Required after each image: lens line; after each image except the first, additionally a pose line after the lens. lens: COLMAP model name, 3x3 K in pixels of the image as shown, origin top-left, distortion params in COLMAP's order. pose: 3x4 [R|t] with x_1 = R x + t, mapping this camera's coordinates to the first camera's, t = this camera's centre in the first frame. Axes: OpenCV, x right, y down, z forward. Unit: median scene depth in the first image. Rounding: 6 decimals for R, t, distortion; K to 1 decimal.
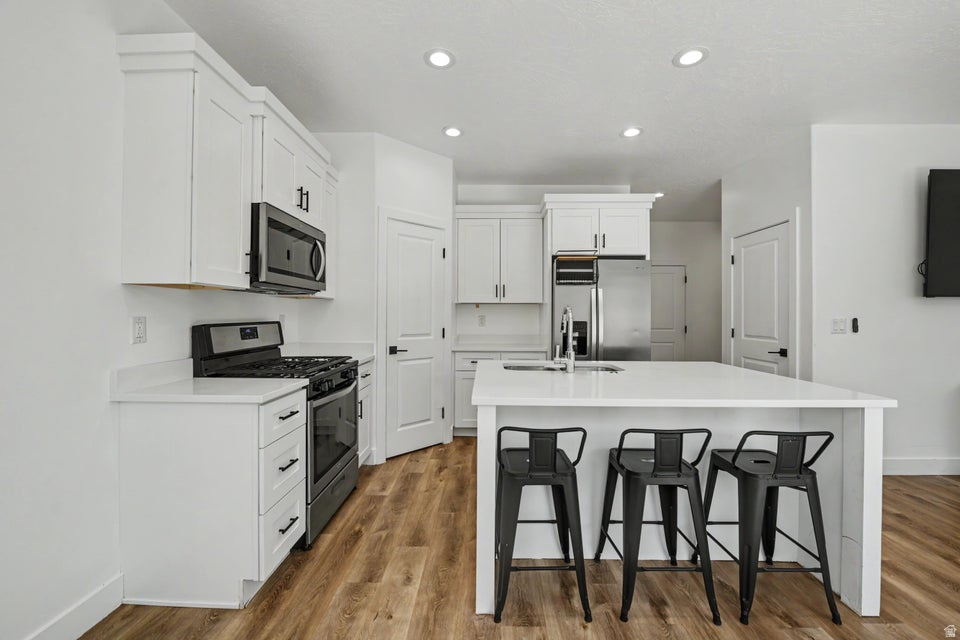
lens RADIAL K [[388.2, 0, 474.9], [0, 388.2, 314.0], [0, 0, 1]] dist [-0.006541, -0.000571]
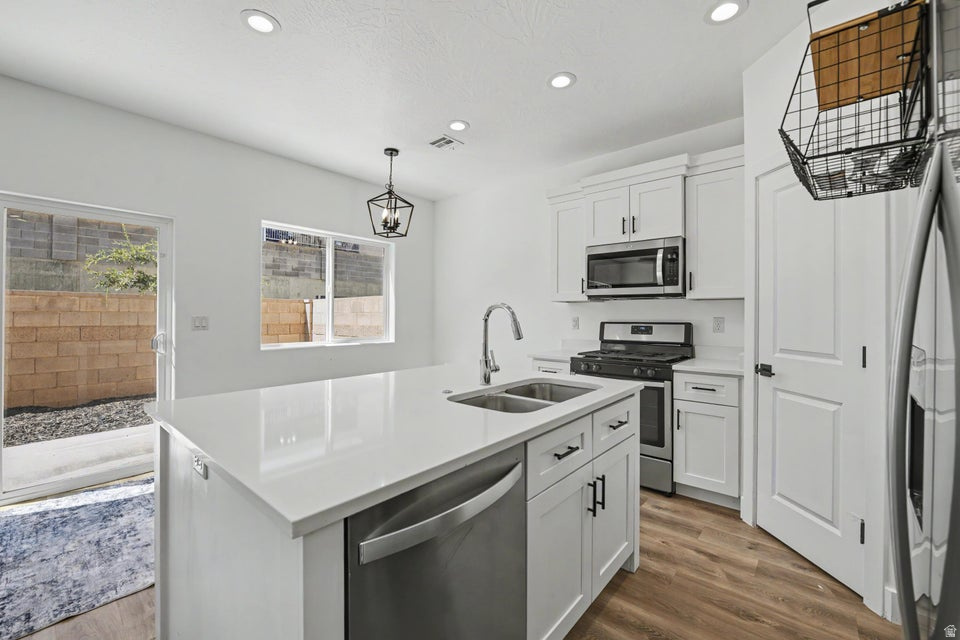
lens RADIAL K [[388.2, 0, 478.3], [0, 388.2, 311.3], [0, 0, 1]] dist [-0.006541, -0.000571]
pose [[-0.636410, -0.015440, -0.771197, 0.686251], [-0.006849, 0.999873, -0.014367, 0.005410], [0.771321, -0.003861, -0.636435, 1.159200]]
